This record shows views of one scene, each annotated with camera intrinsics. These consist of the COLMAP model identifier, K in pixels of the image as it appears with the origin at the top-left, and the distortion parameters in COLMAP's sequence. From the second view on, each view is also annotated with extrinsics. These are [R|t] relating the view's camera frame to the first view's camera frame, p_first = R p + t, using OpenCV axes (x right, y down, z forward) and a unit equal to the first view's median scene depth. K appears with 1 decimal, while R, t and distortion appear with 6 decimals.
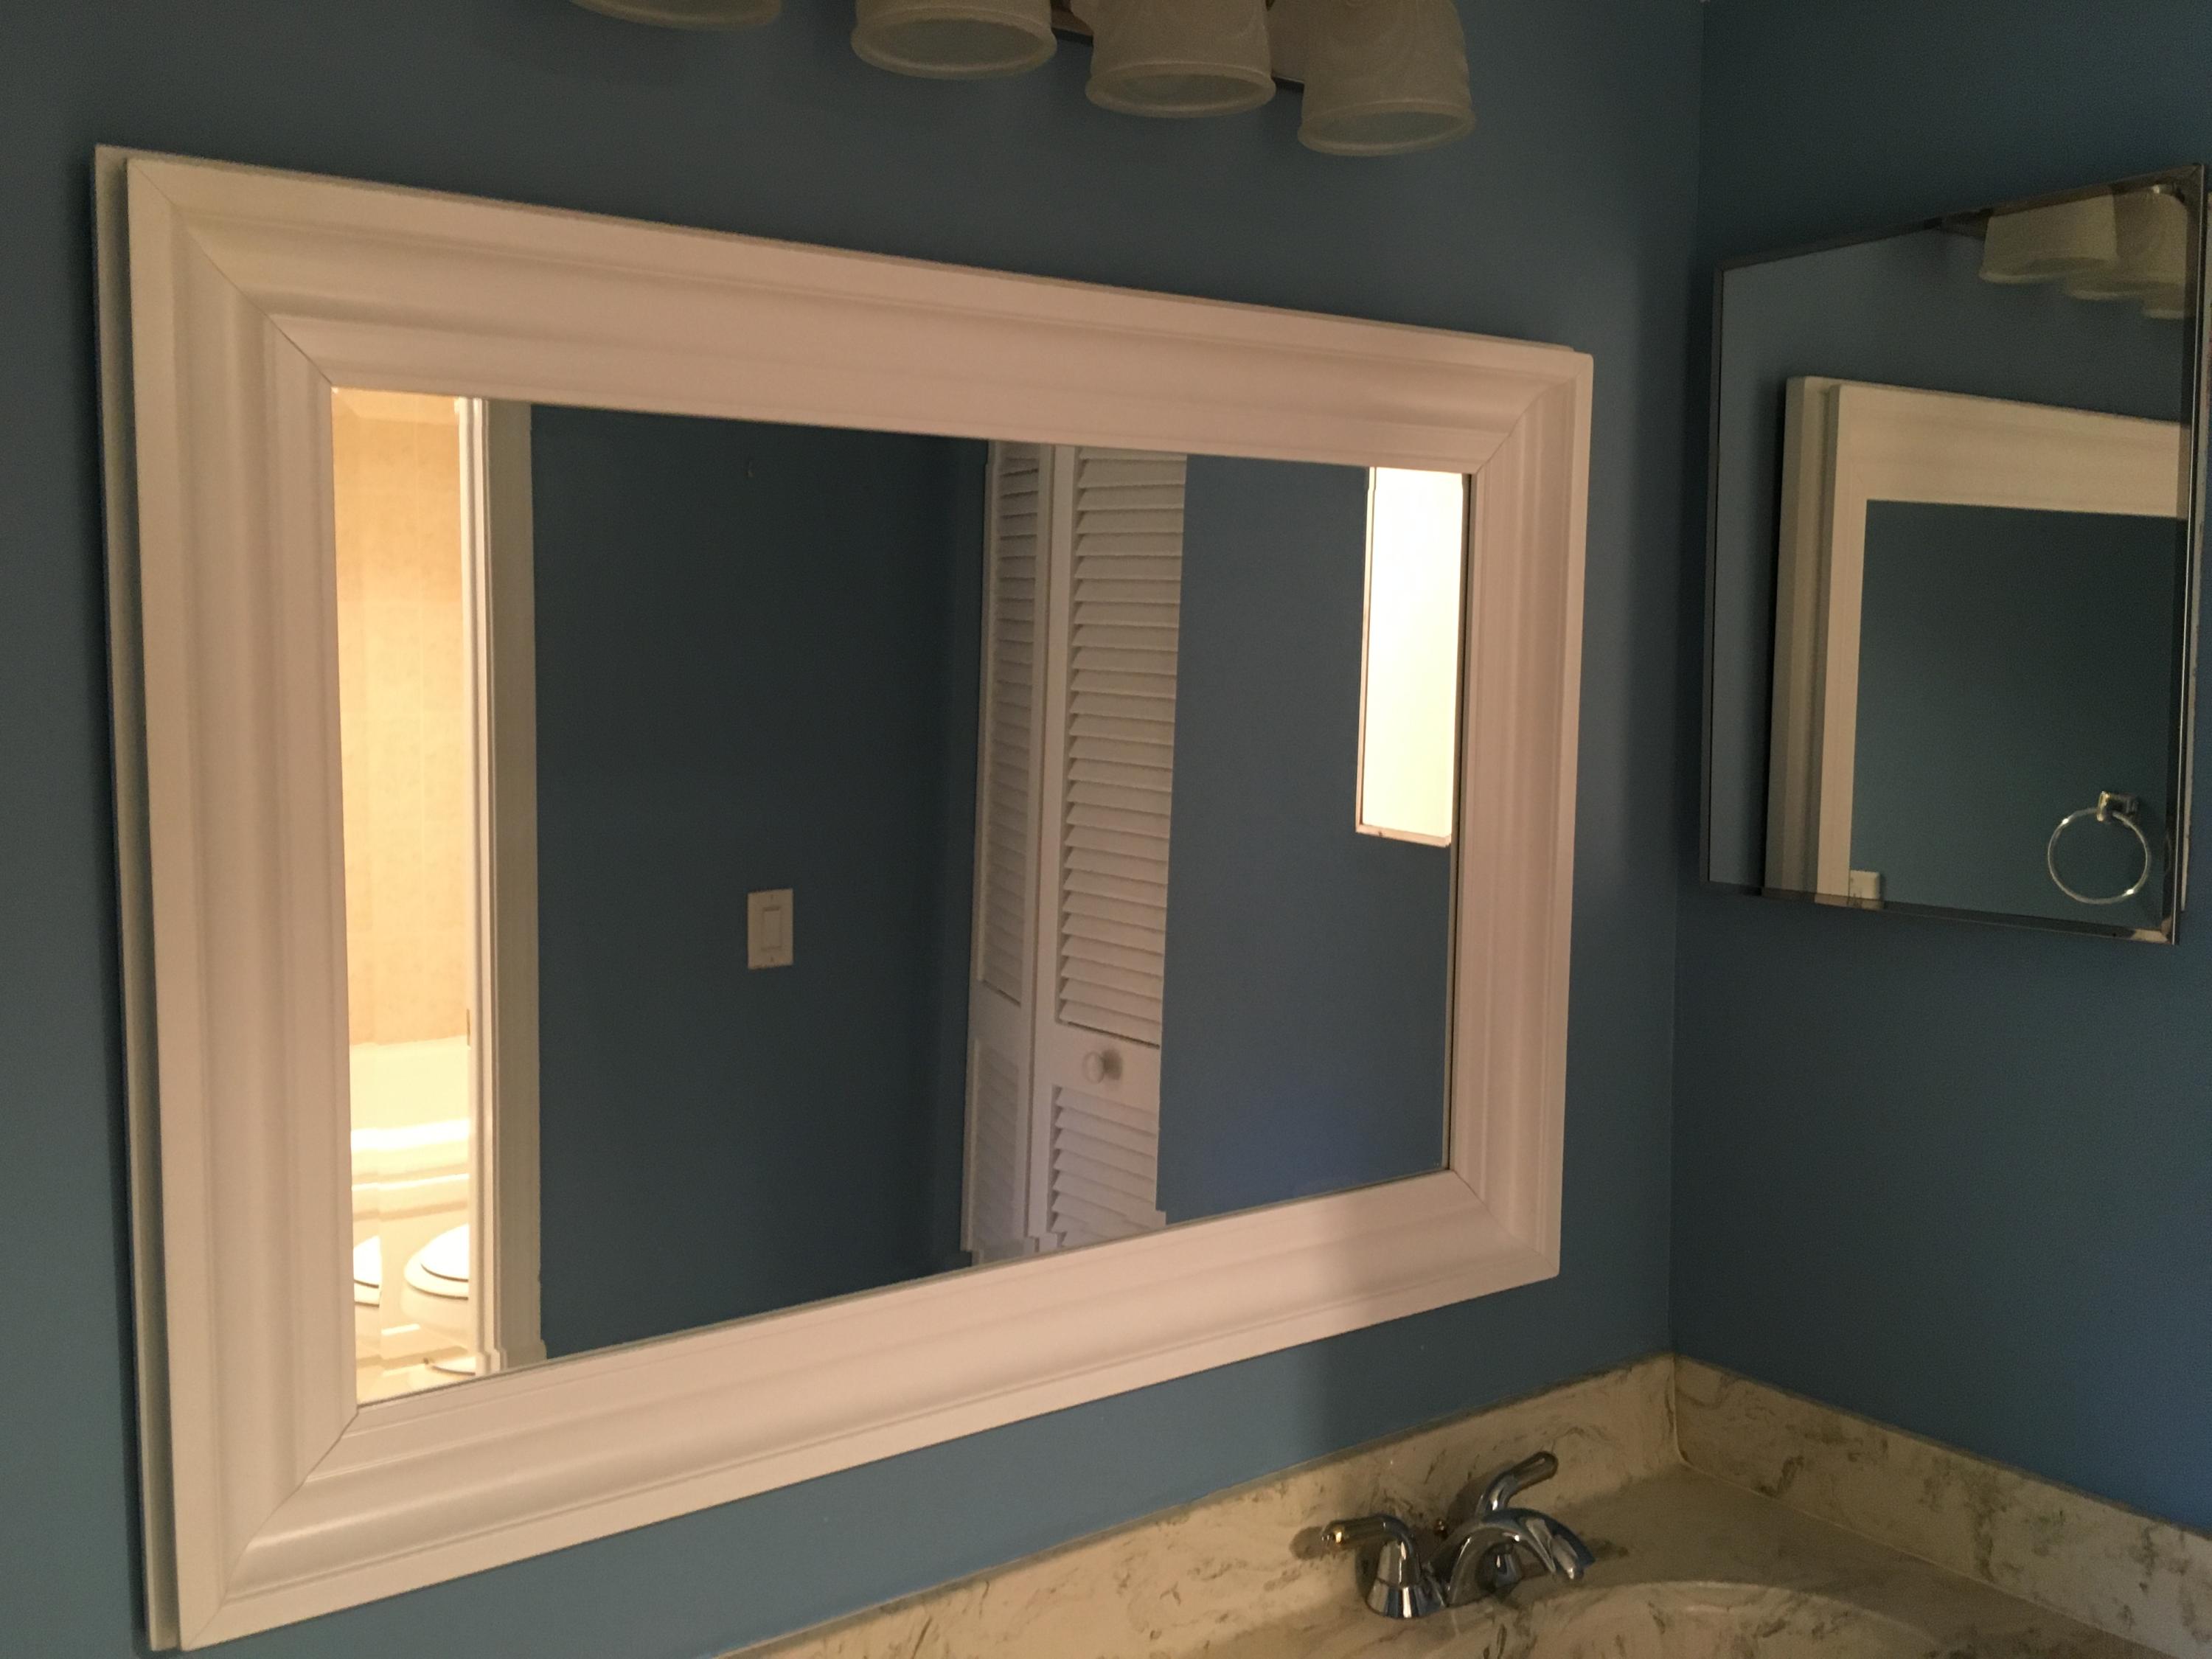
lens RADIAL K [[1884.1, 0, 1098.0], [0, 1884.1, 817.5], [0, 0, 1]] dist [0.094319, -0.110702]
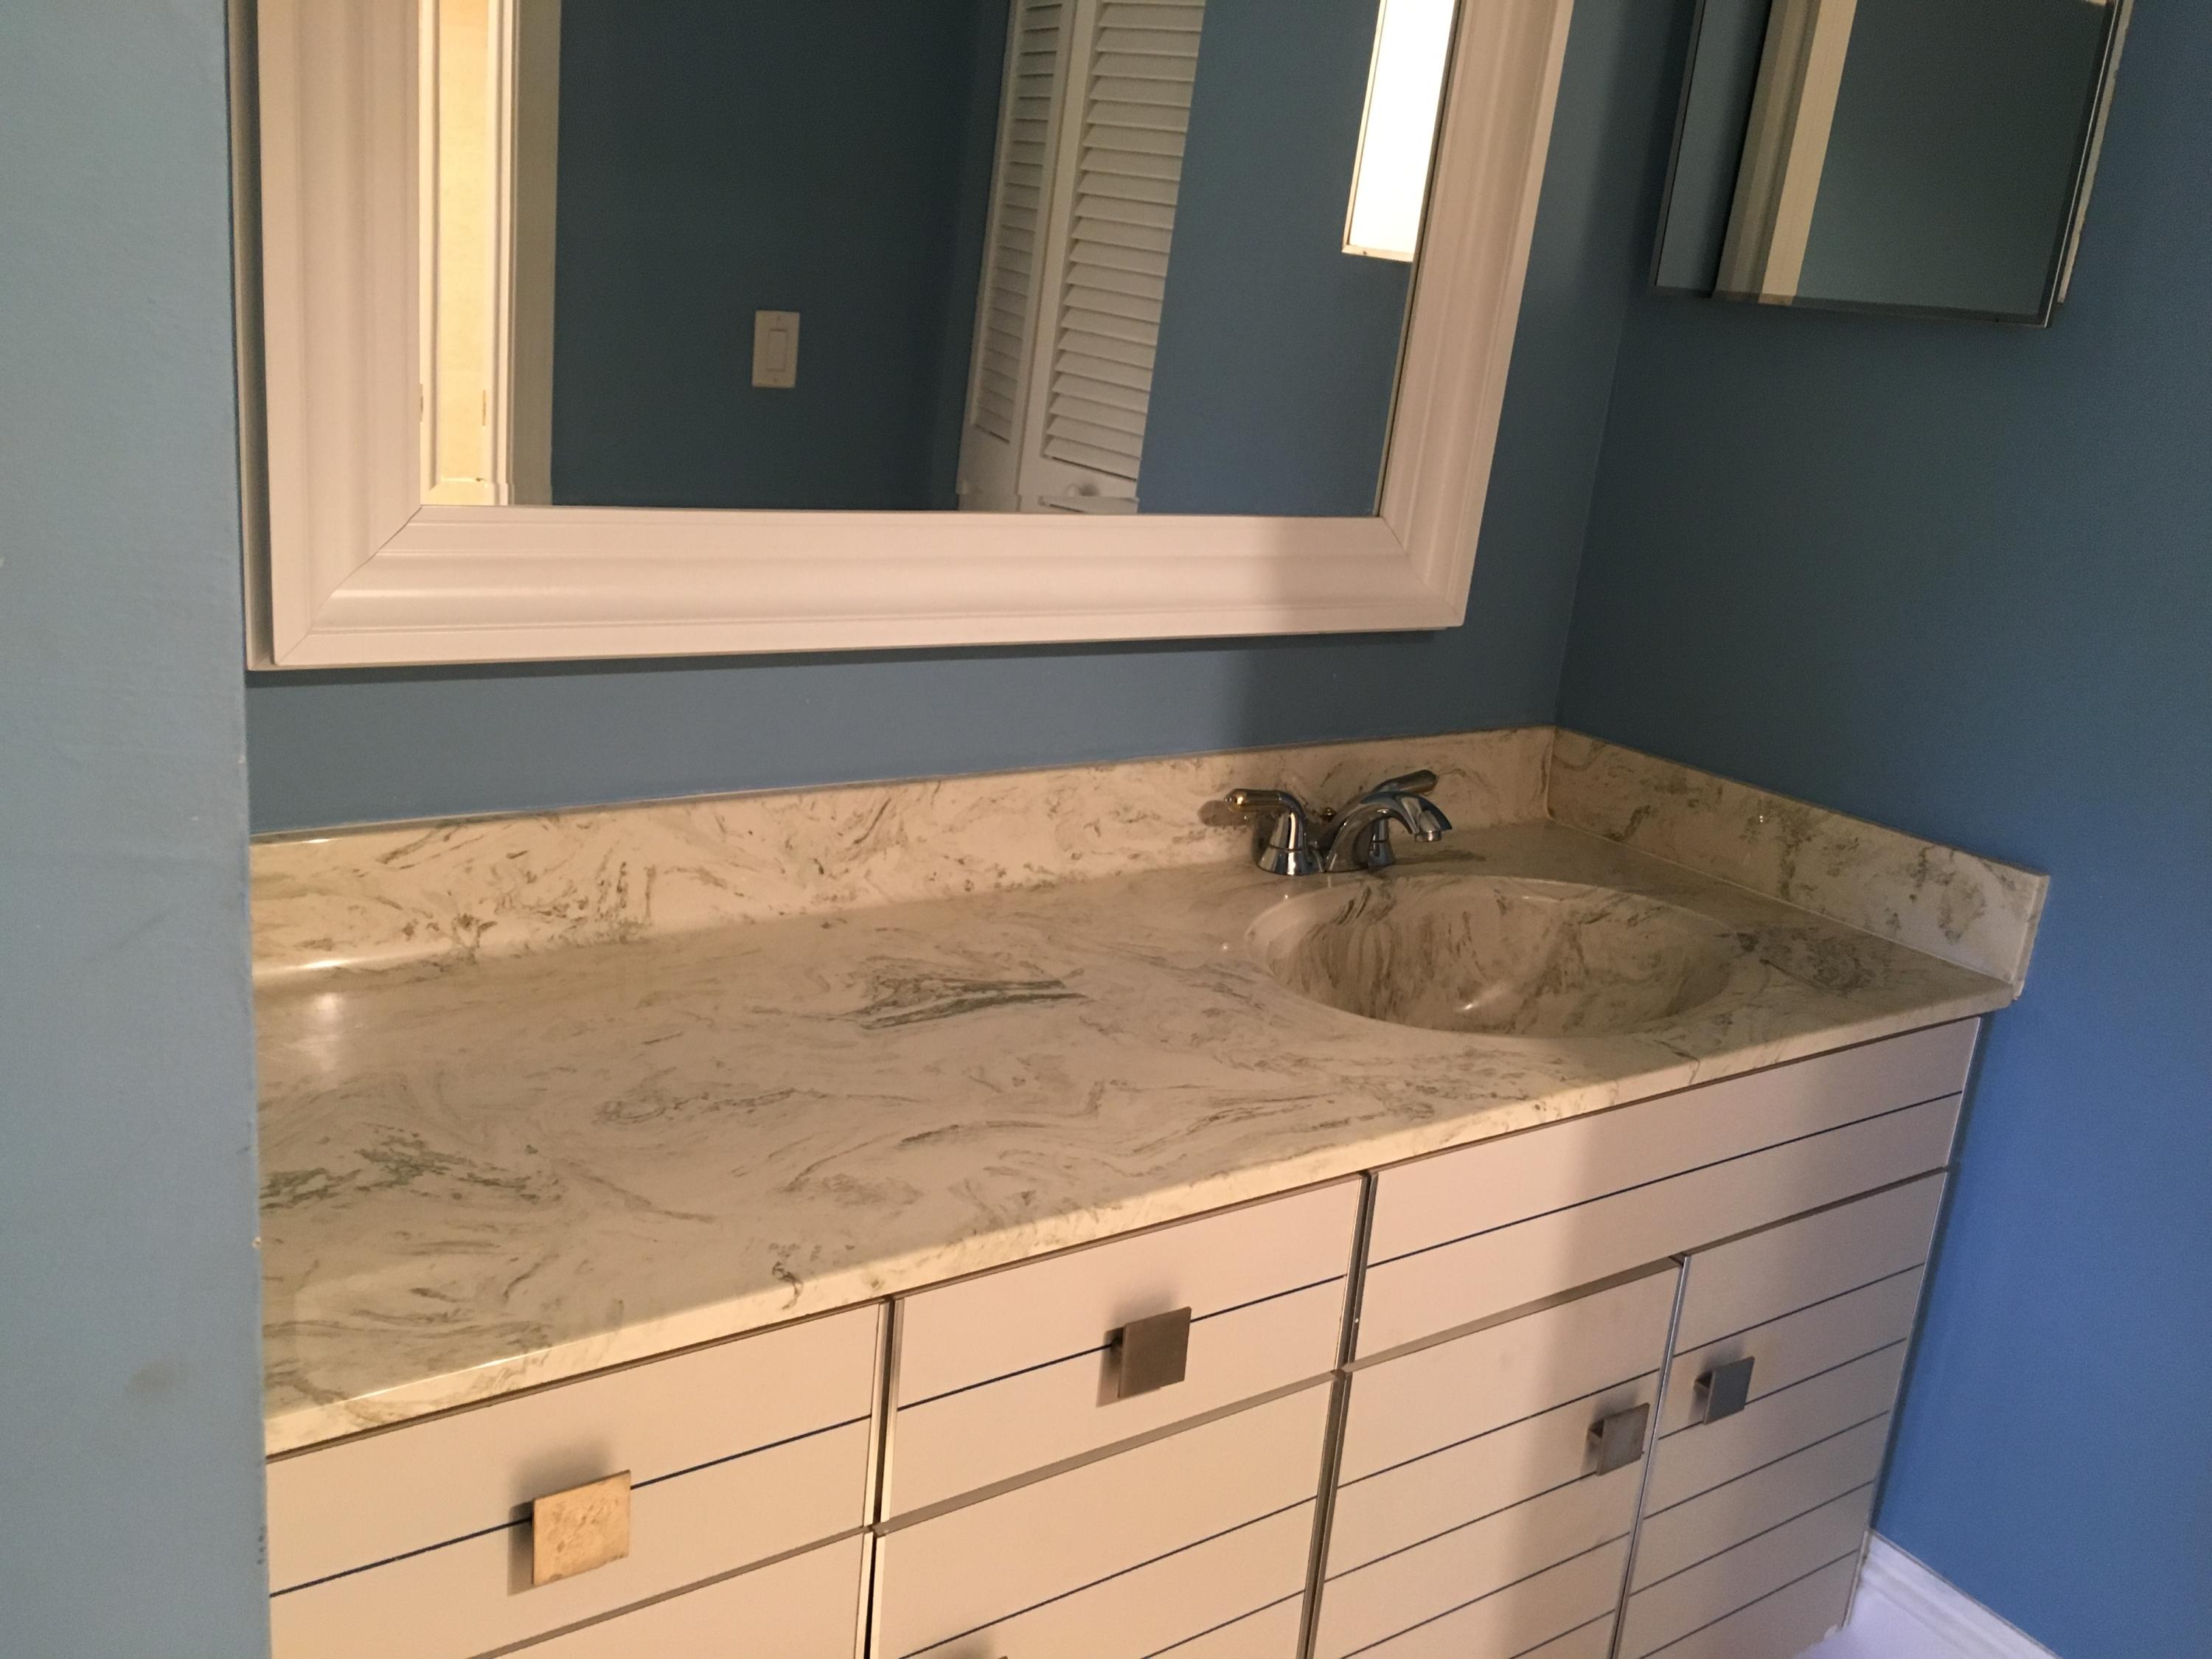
lens RADIAL K [[1884.1, 0, 1098.0], [0, 1884.1, 817.5], [0, 0, 1]] dist [0.094319, -0.110702]
pose [[0.995014, 0.098370, 0.016436, 0.020383], [-0.099671, 0.974955, 0.198818, 0.159464], [0.003534, -0.199465, 0.979899, -0.134907]]
